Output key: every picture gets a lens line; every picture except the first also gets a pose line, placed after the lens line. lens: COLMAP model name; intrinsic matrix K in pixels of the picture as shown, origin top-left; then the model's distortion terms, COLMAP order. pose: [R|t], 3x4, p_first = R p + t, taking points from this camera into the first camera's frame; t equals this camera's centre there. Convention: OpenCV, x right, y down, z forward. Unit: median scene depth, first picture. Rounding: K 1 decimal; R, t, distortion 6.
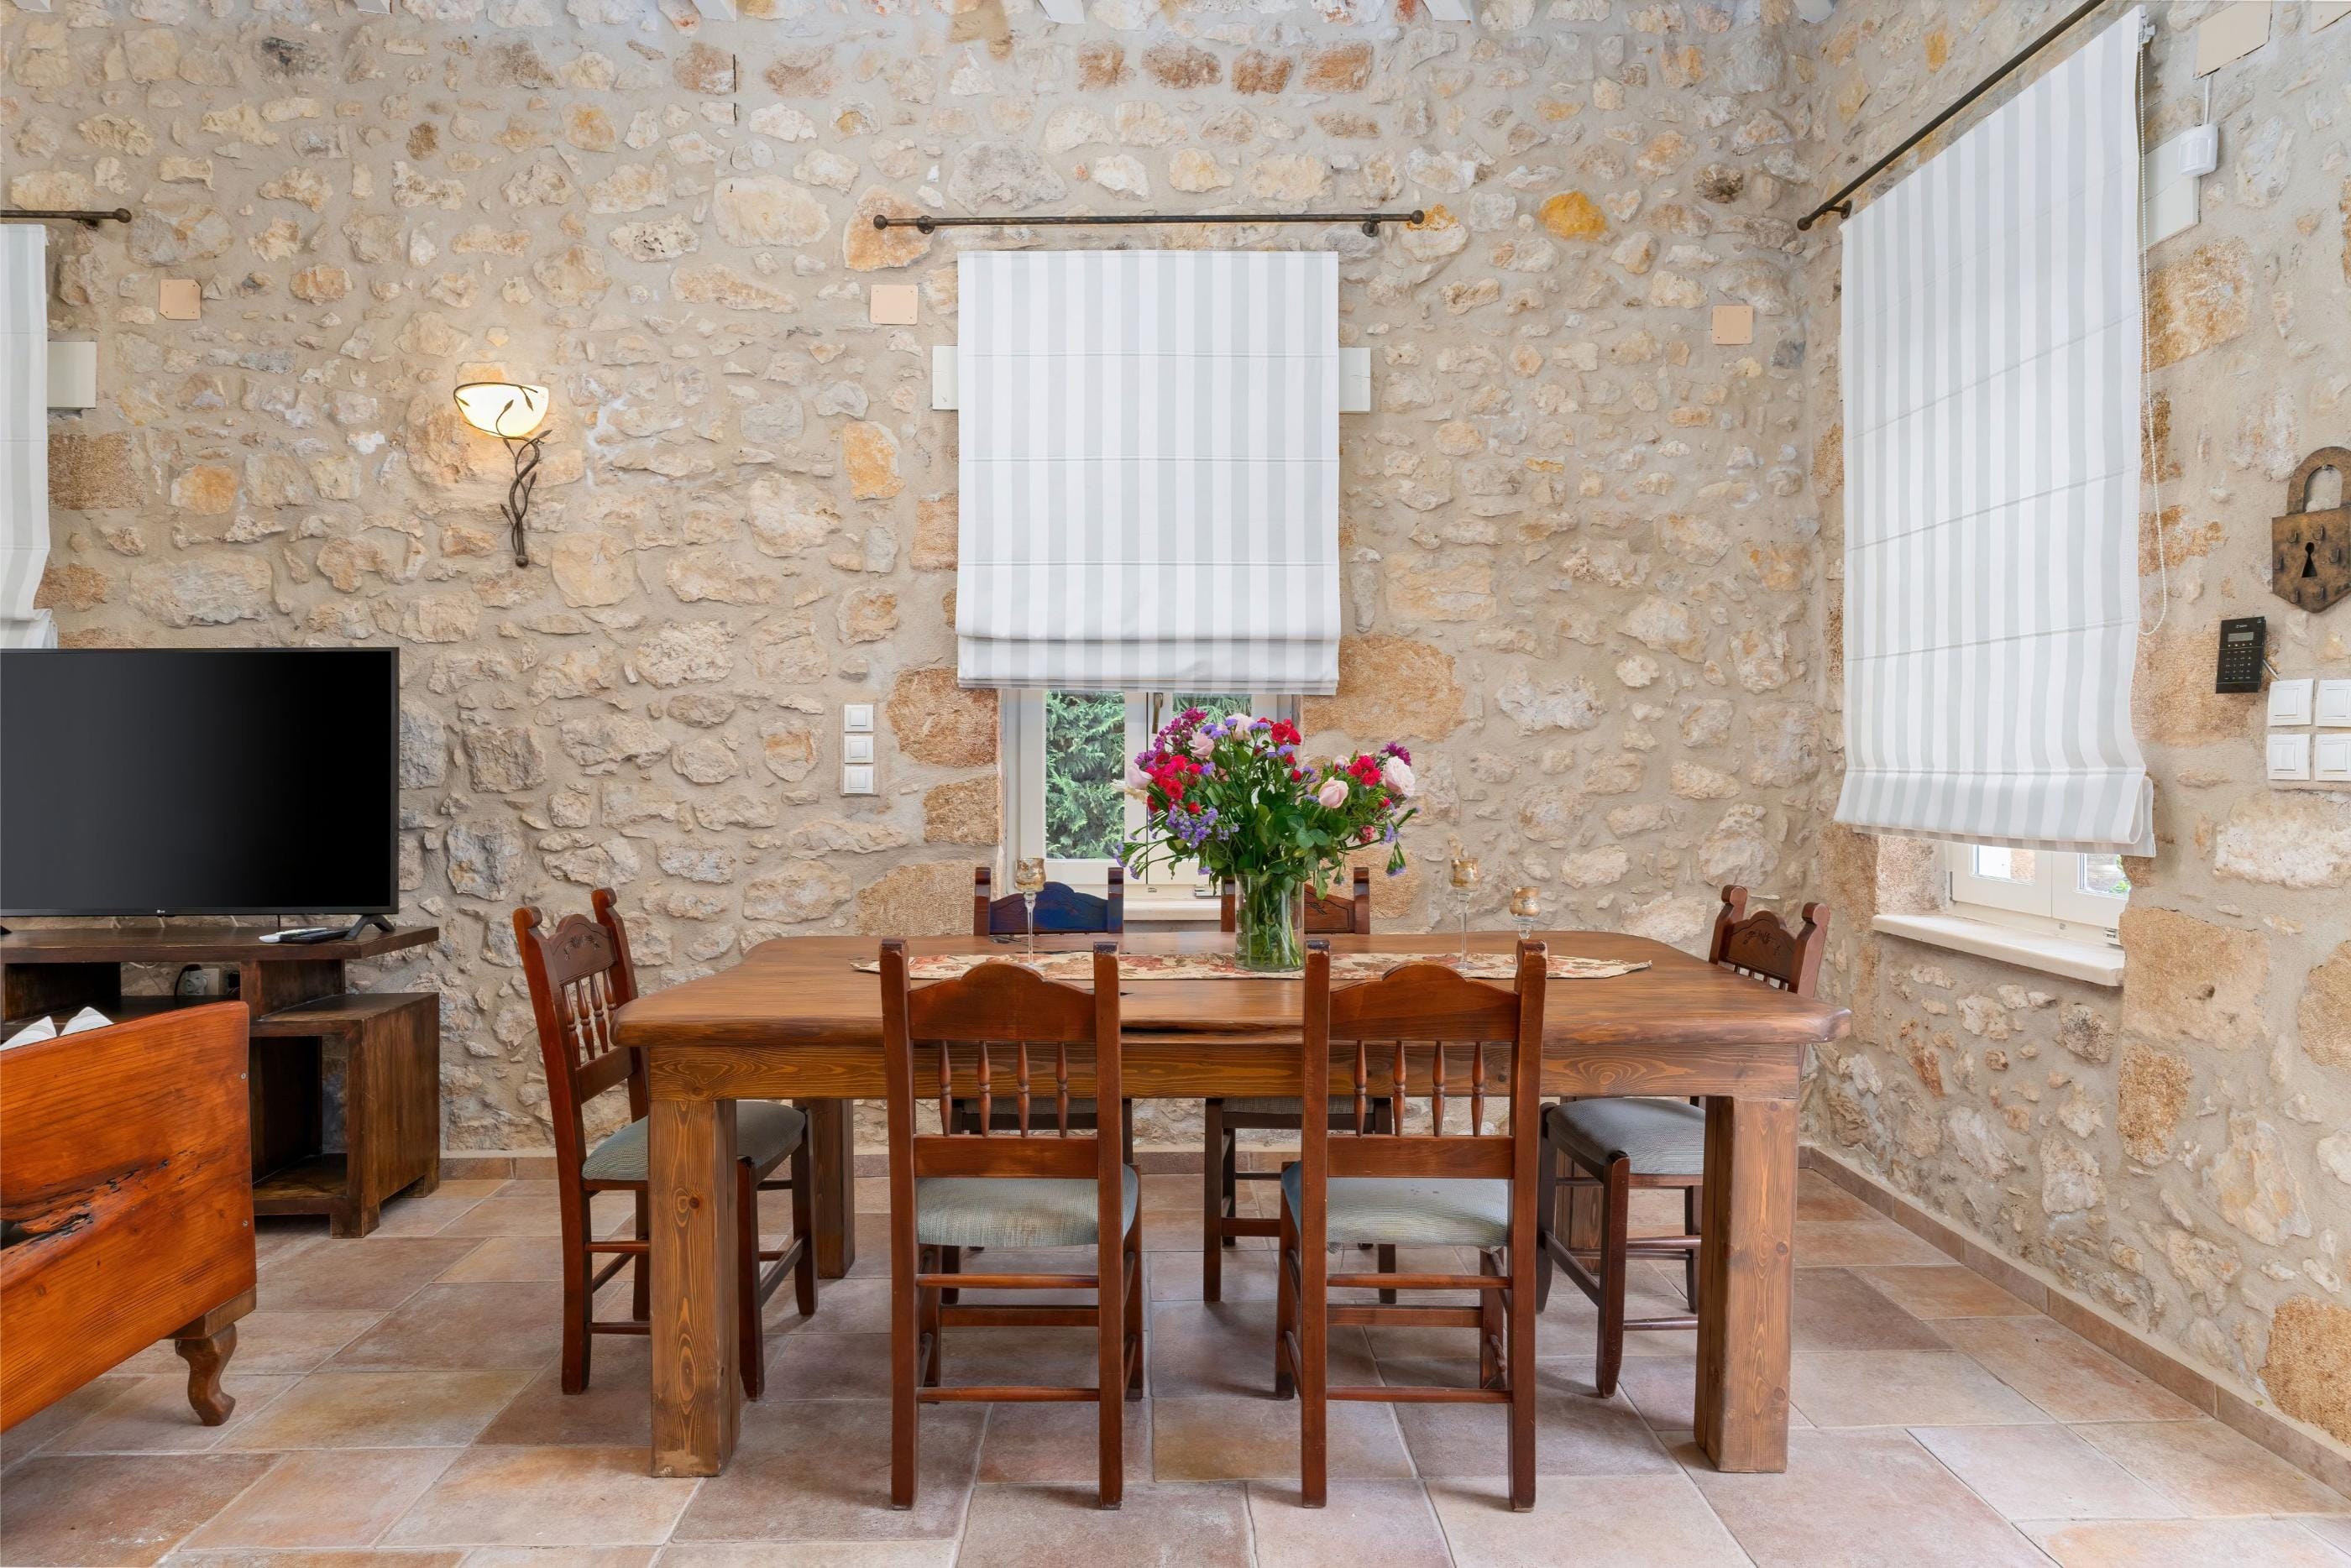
lens RADIAL K [[1365.8, 0, 1174.4], [0, 1365.8, 764.1], [0, 0, 1]] dist [-0.008573, 0.006533]
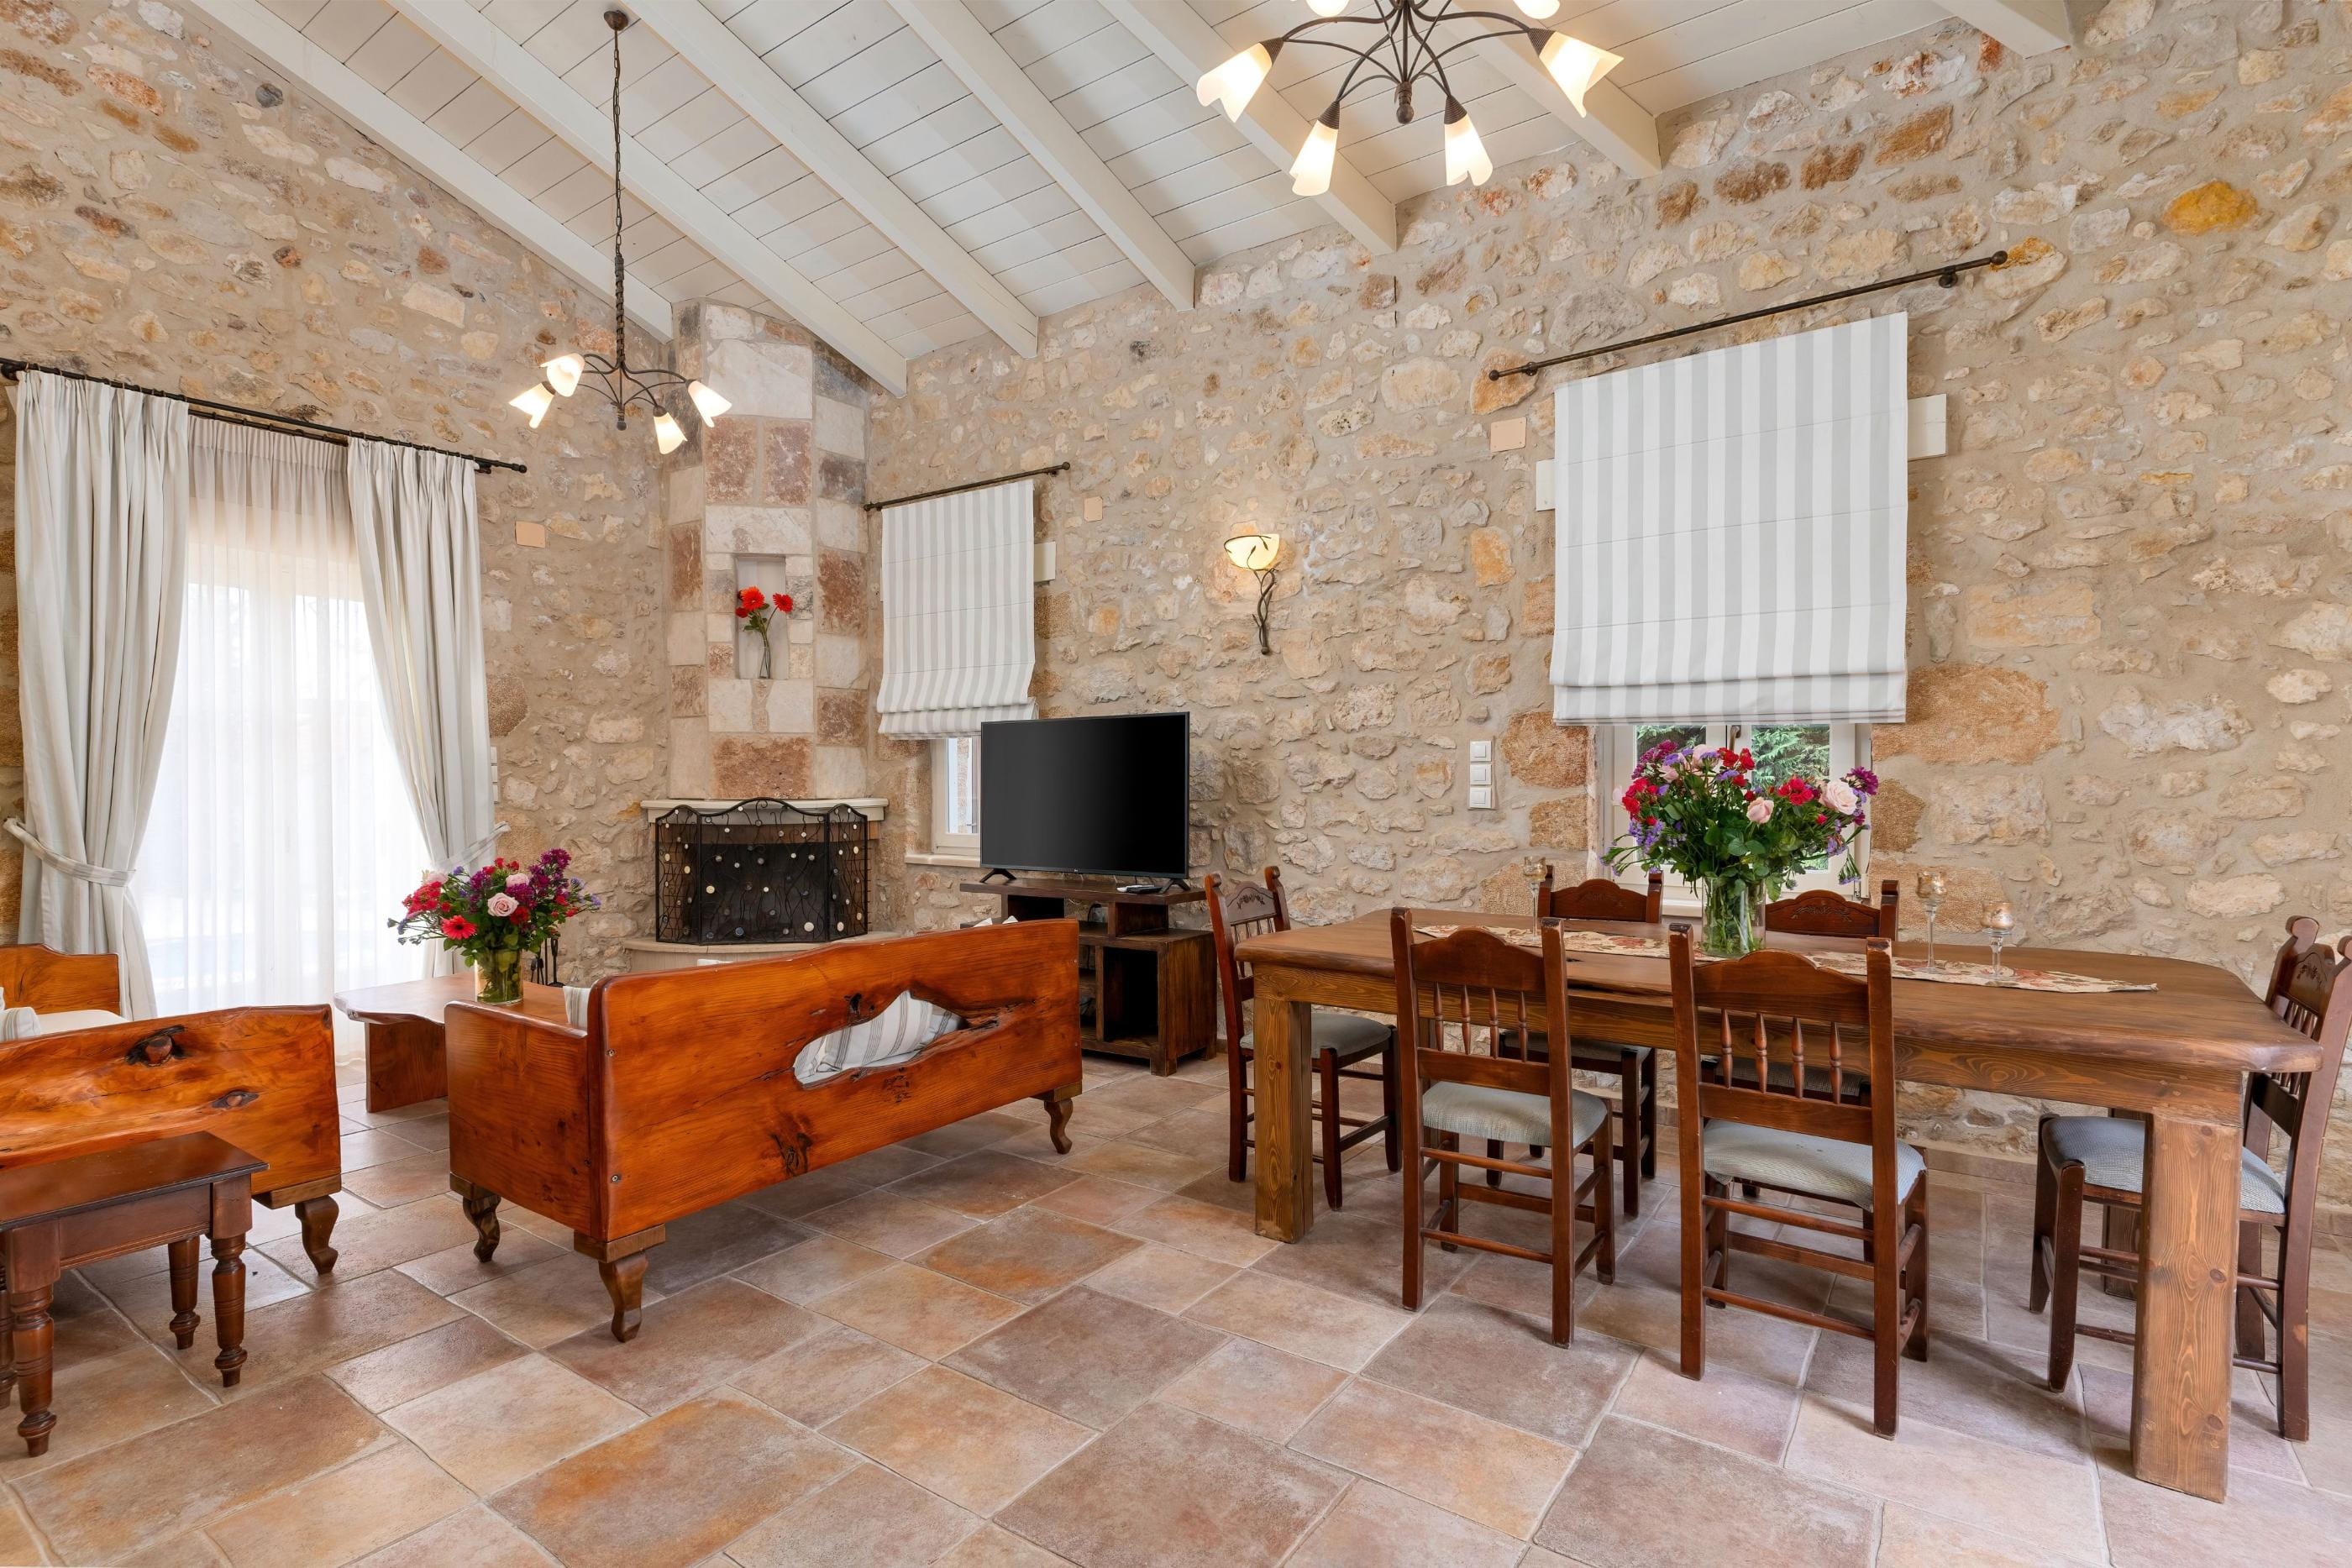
lens RADIAL K [[1133.6, 0, 1176.7], [0, 1133.6, 794.7], [0, 0, 1]] dist [0.000370, 0.000713]
pose [[0.801817, 0.006708, -0.597532, 0.194219], [-0.002170, 0.999963, 0.008315, 0.000346], [0.597566, -0.005370, 0.801802, -0.065662]]
